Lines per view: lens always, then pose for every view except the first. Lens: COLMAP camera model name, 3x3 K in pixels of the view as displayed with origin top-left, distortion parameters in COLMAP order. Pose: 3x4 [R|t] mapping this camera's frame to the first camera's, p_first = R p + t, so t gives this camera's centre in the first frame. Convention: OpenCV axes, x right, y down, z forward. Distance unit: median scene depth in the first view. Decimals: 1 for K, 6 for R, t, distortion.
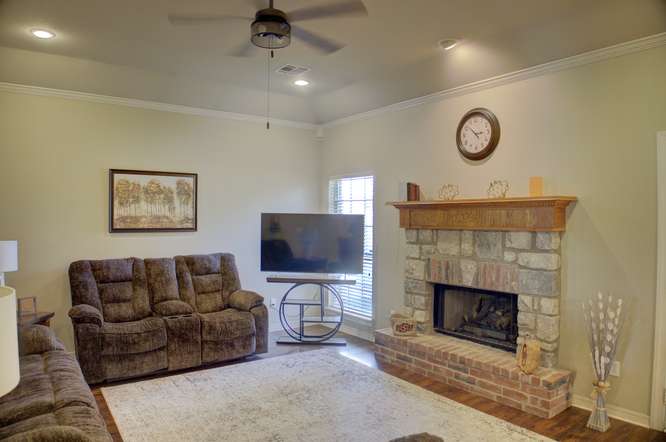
lens RADIAL K [[455.4, 0, 330.3], [0, 455.4, 219.8], [0, 0, 1]] dist [-0.126965, 0.039723]
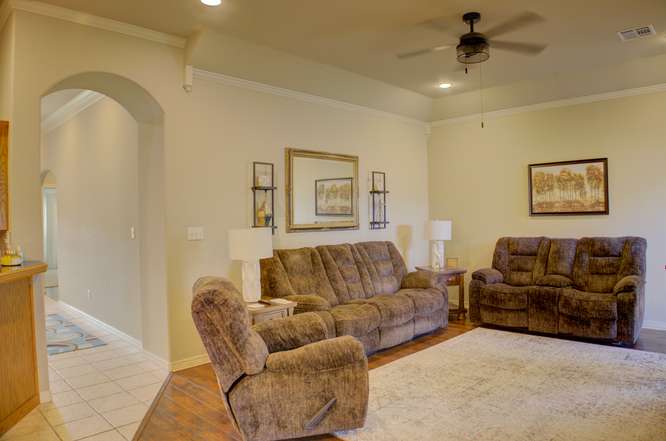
lens RADIAL K [[455.4, 0, 346.8], [0, 455.4, 223.0], [0, 0, 1]] dist [-0.126965, 0.039723]
pose [[0.188448, 0.005530, -0.982068, 0.681319], [0.019627, 0.999763, 0.009396, 0.029160], [0.981887, -0.021046, 0.188295, 0.282501]]
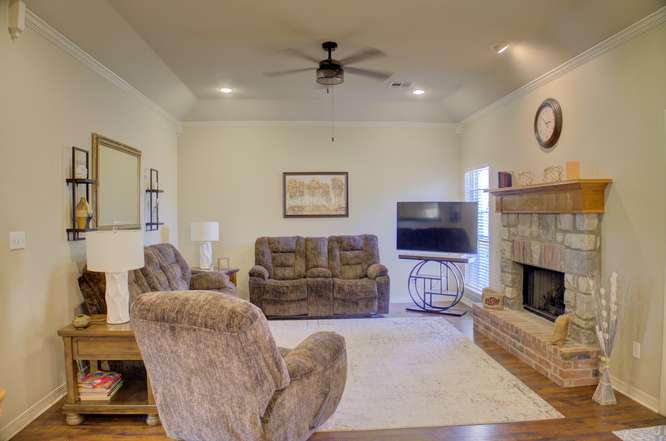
lens RADIAL K [[455.4, 0, 330.7], [0, 455.4, 218.7], [0, 0, 1]] dist [-0.126965, 0.039723]
pose [[0.846495, -0.000952, -0.532397, 0.430001], [0.008066, 0.999907, 0.011037, 0.018556], [0.532336, -0.013637, 0.846423, -0.156001]]
